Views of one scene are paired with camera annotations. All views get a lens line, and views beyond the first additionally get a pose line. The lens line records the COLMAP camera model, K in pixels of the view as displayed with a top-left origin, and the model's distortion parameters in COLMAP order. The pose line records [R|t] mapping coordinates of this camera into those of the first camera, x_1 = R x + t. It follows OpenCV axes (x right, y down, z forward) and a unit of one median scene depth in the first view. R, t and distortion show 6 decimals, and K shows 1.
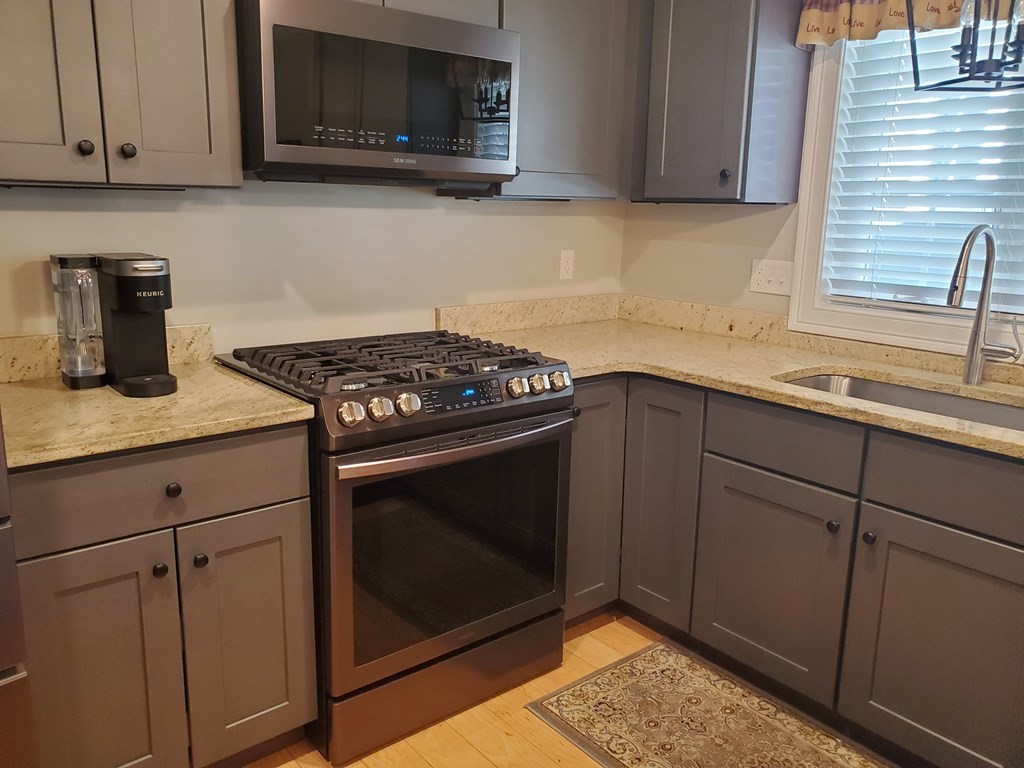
lens RADIAL K [[798.2, 0, 504.4], [0, 798.2, 380.2], [0, 0, 1]] dist [0.031597, -0.030889]
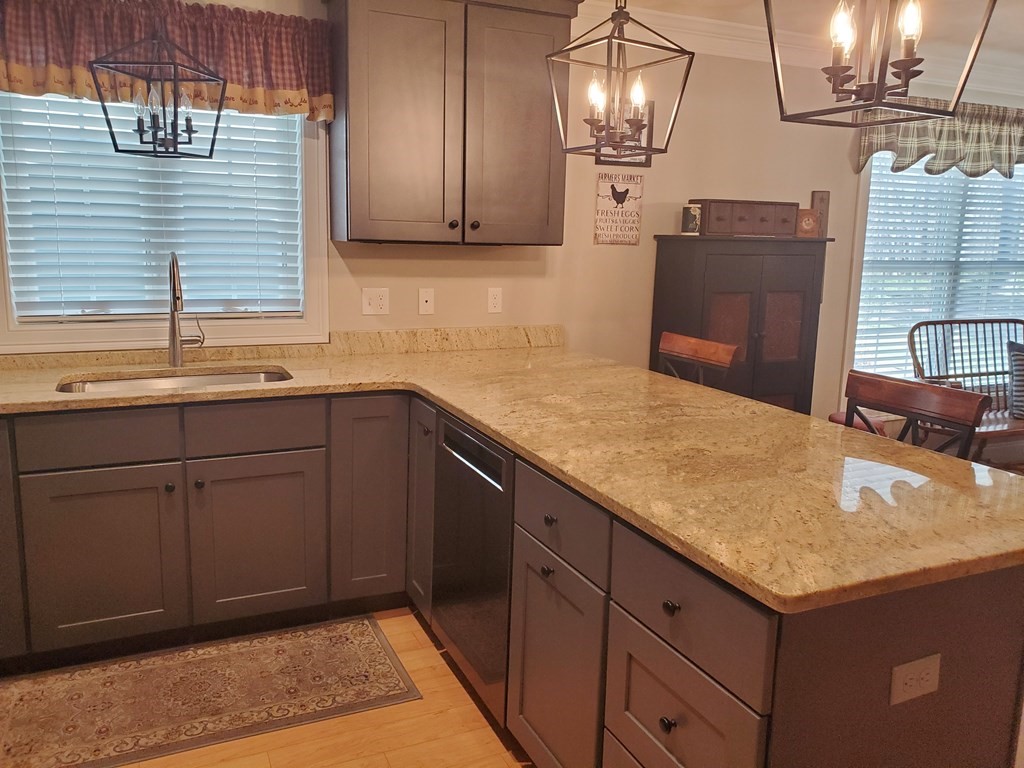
lens RADIAL K [[798.2, 0, 510.5], [0, 798.2, 369.6], [0, 0, 1]] dist [0.031597, -0.030889]
pose [[0.253099, -0.179145, 0.950709, -0.592638], [0.193775, 0.972179, 0.131604, -0.061632], [-0.947836, 0.150915, 0.280771, 0.073949]]
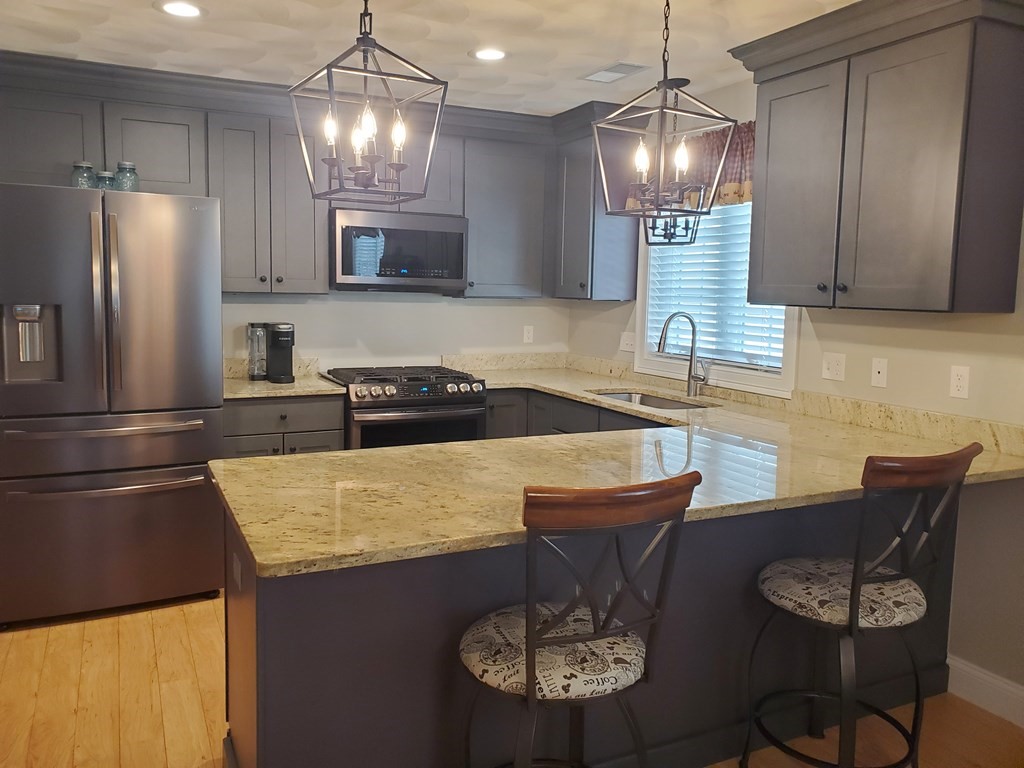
lens RADIAL K [[798.2, 0, 507.7], [0, 798.2, 375.9], [0, 0, 1]] dist [0.031597, -0.030889]
pose [[0.973989, 0.023009, -0.225423, 0.594527], [-0.048624, 0.992880, -0.108744, 0.183163], [0.221316, 0.116876, 0.968173, -0.910206]]
